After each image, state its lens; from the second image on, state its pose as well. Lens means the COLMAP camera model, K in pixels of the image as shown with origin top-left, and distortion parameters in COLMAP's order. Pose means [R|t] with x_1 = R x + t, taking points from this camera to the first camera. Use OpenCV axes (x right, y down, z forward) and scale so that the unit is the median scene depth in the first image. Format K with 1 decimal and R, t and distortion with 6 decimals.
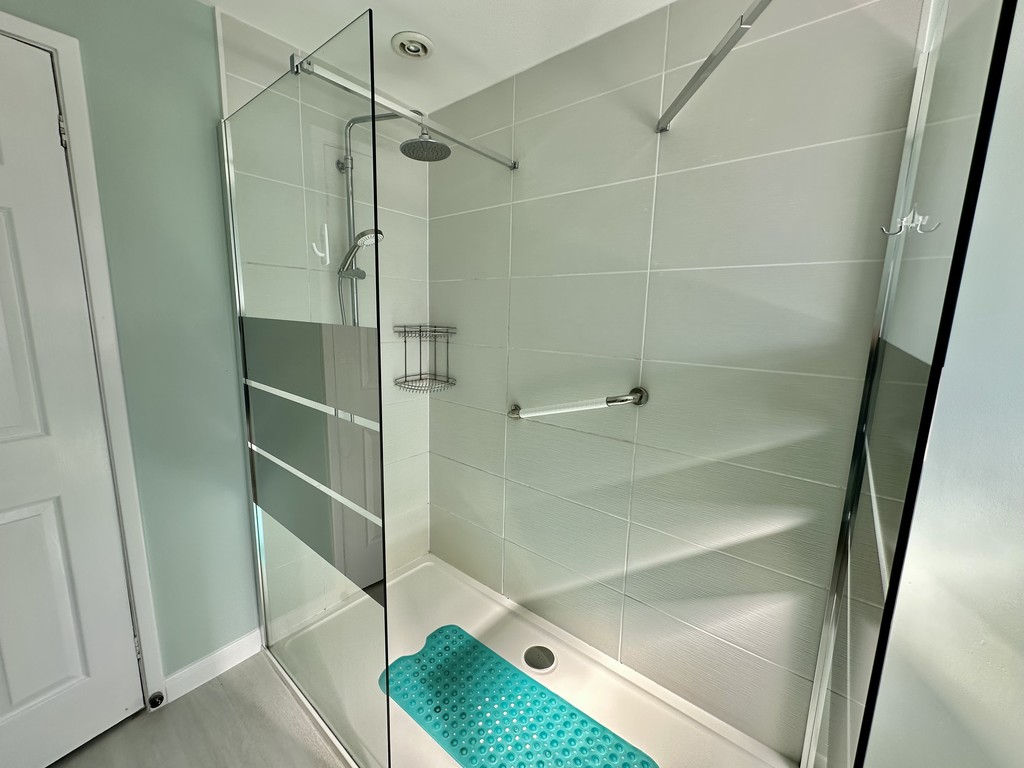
lens RADIAL K [[407.7, 0, 514.2], [0, 407.7, 377.2], [0, 0, 1]] dist [-0.003088, 0.000796]
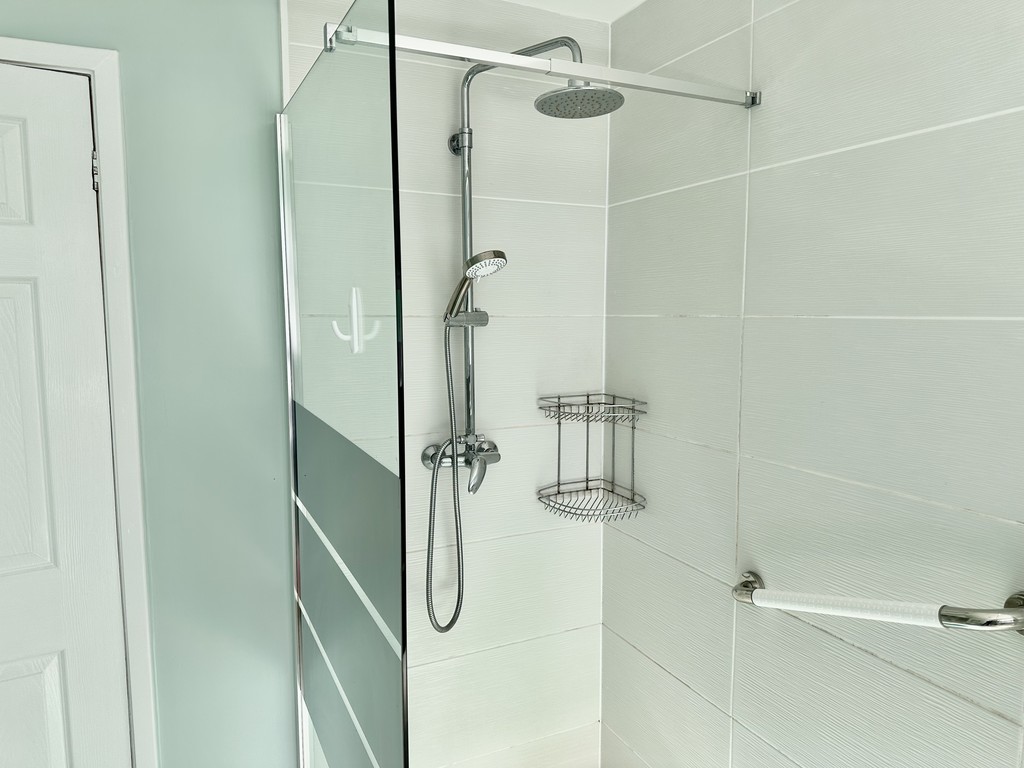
lens RADIAL K [[716.7, 0, 509.5], [0, 716.7, 379.4], [0, 0, 1]] dist [0.054783, -0.063210]
pose [[0.904141, 0.013856, -0.427009, 0.098725], [-0.042744, 0.997393, -0.058139, -0.091267], [0.425091, 0.070818, 0.902376, 0.069635]]
